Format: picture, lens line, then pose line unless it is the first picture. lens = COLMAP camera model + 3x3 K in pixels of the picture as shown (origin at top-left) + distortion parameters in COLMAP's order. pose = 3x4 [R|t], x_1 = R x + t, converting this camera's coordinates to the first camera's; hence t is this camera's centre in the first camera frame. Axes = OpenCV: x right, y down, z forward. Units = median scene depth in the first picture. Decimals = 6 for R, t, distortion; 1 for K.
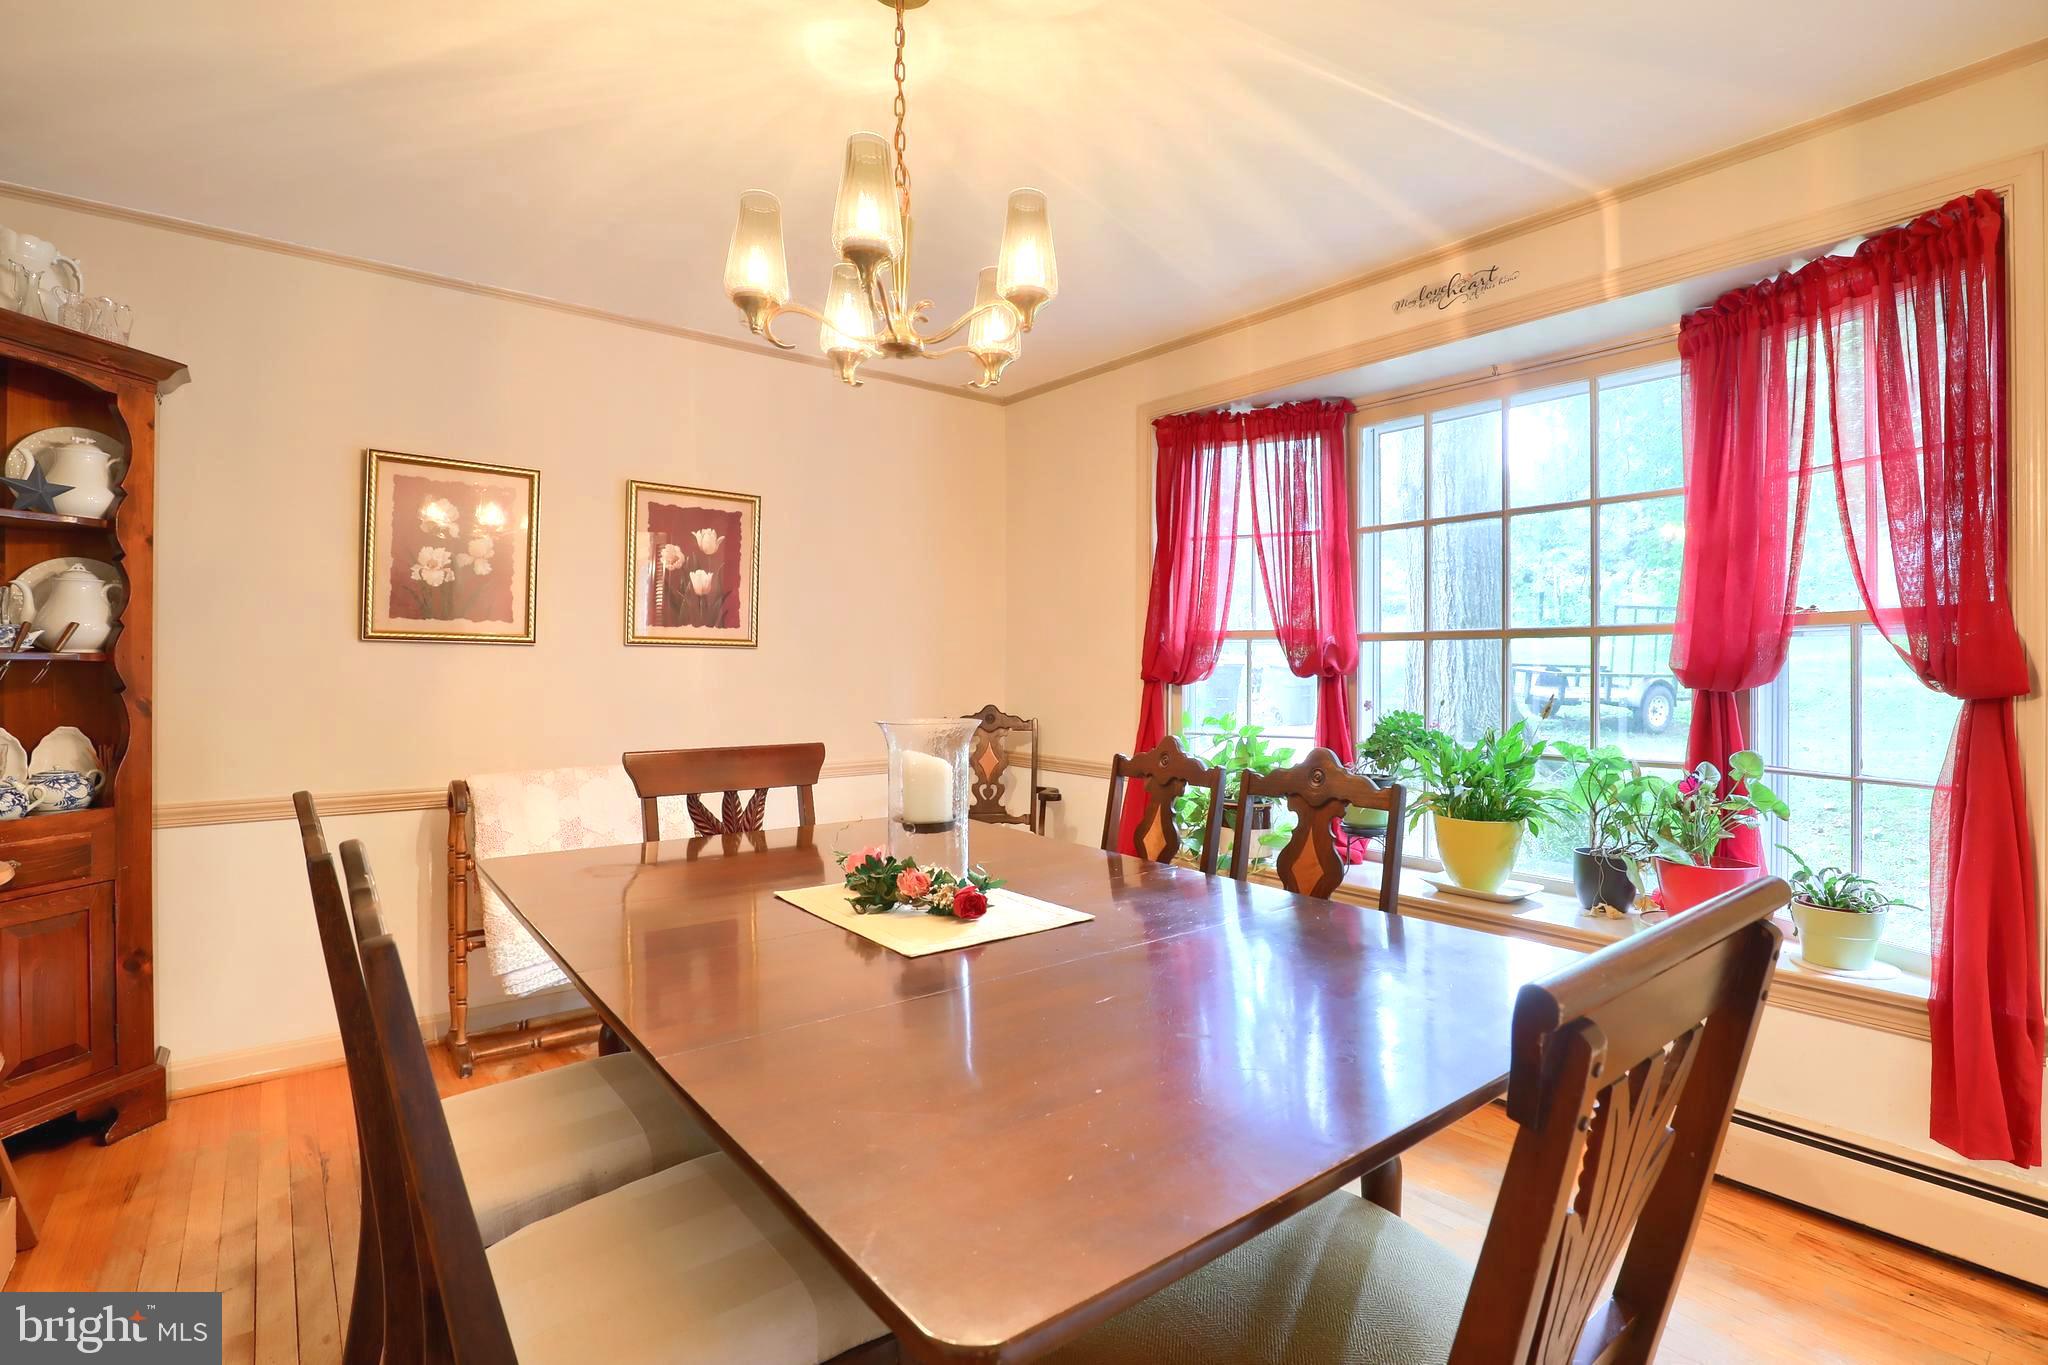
lens RADIAL K [[969.4, 0, 1031.5], [0, 969.4, 660.6], [0, 0, 1]] dist [-0.015846, 0.000386]
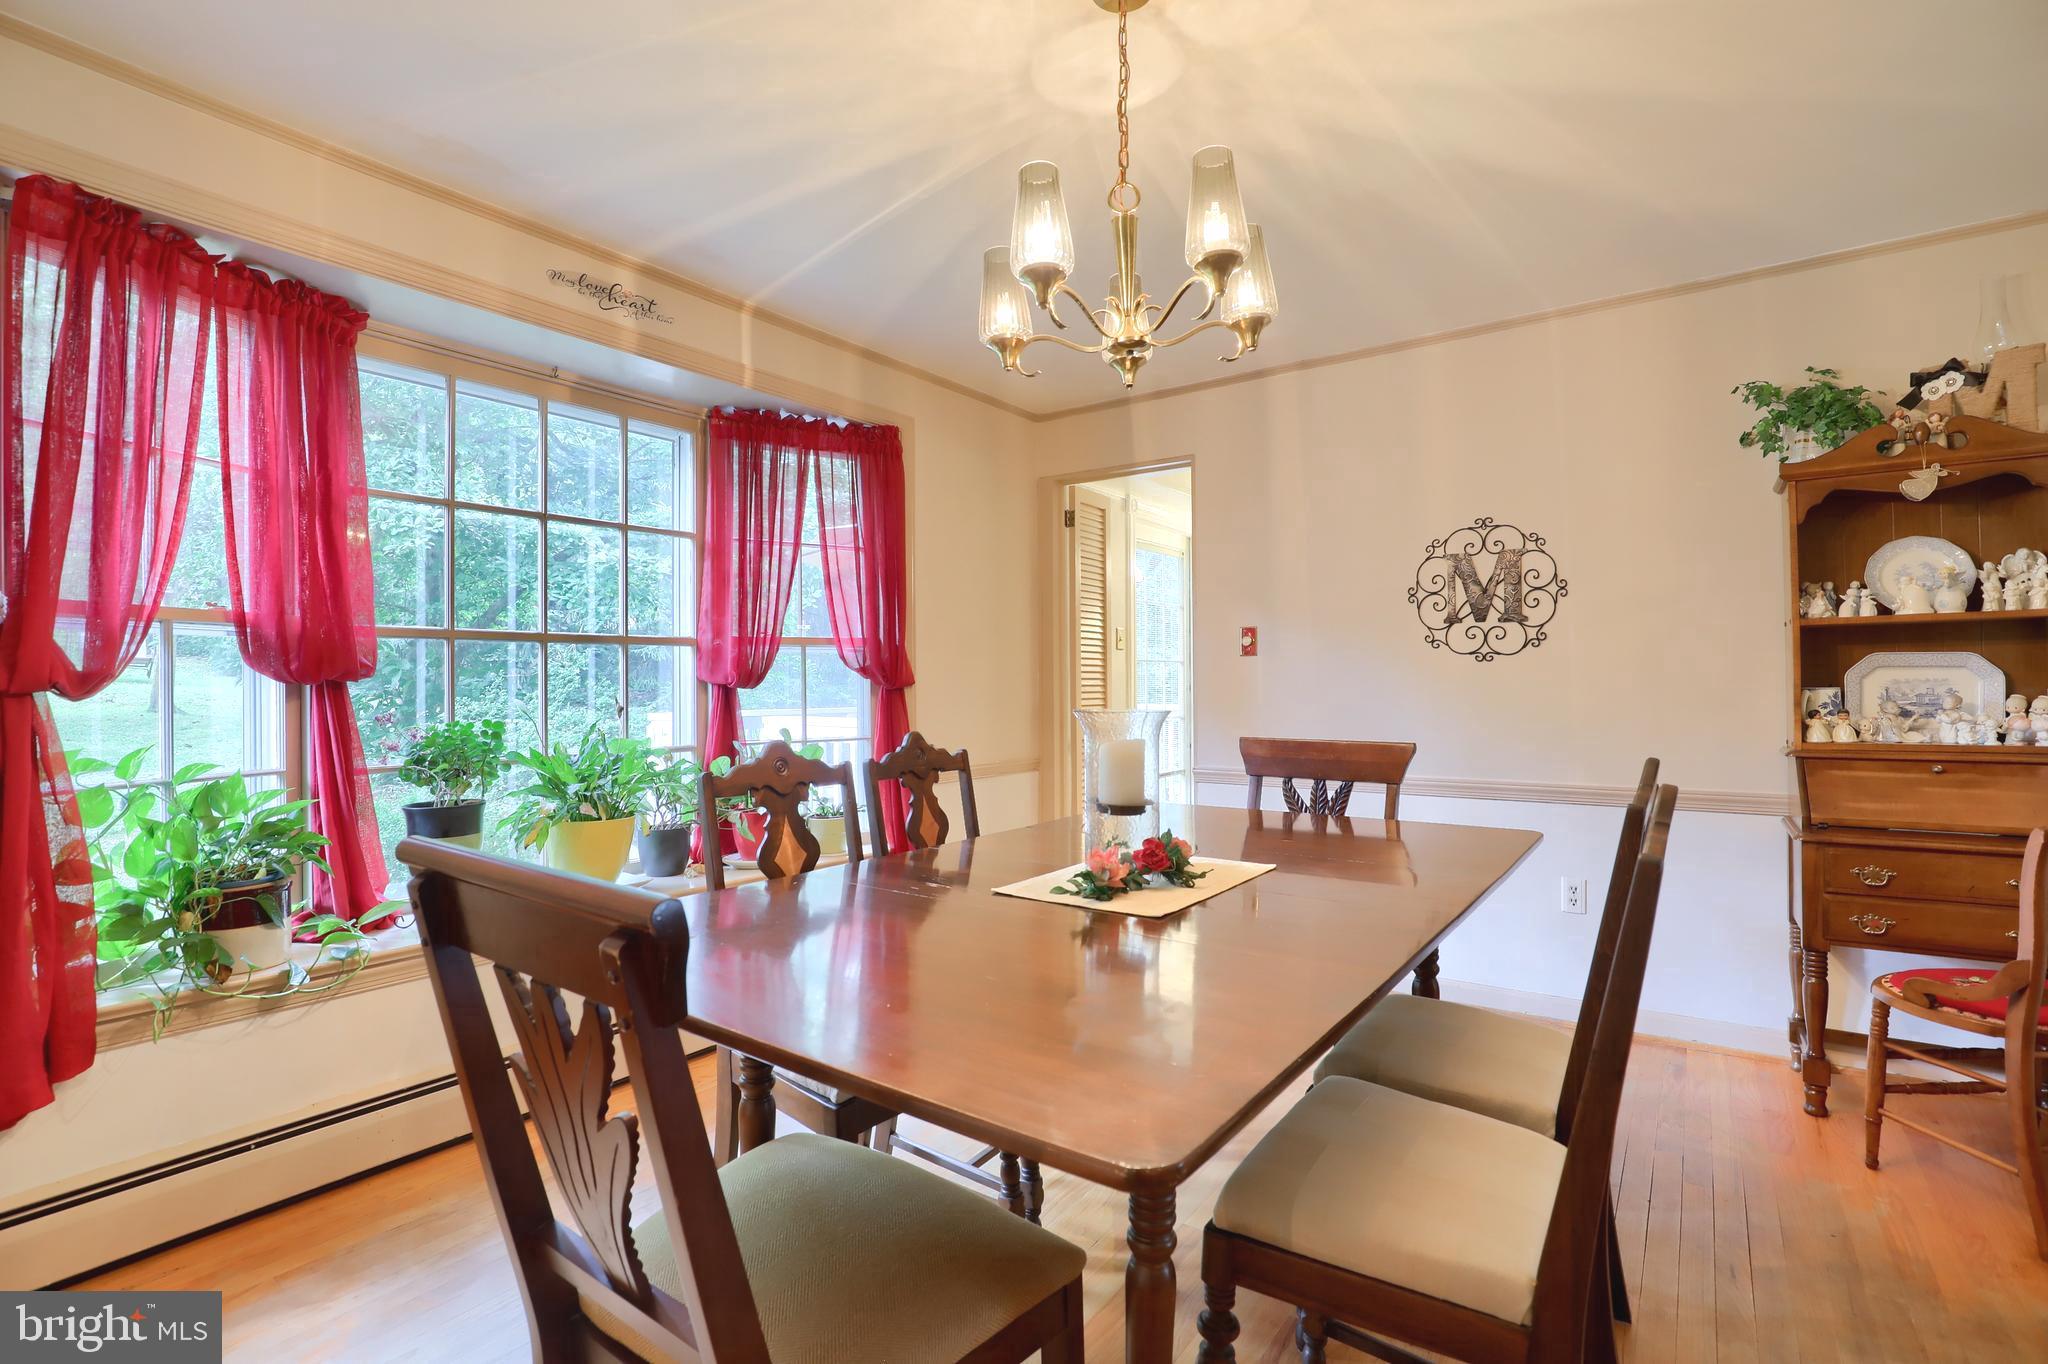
lens RADIAL K [[969.4, 0, 1027.7], [0, 969.4, 687.0], [0, 0, 1]] dist [-0.015846, 0.000386]
pose [[-0.263911, -0.006021, 0.964528, -0.684378], [-0.008543, 0.999956, 0.003905, 0.019635], [-0.964509, -0.007209, -0.263951, 0.874900]]
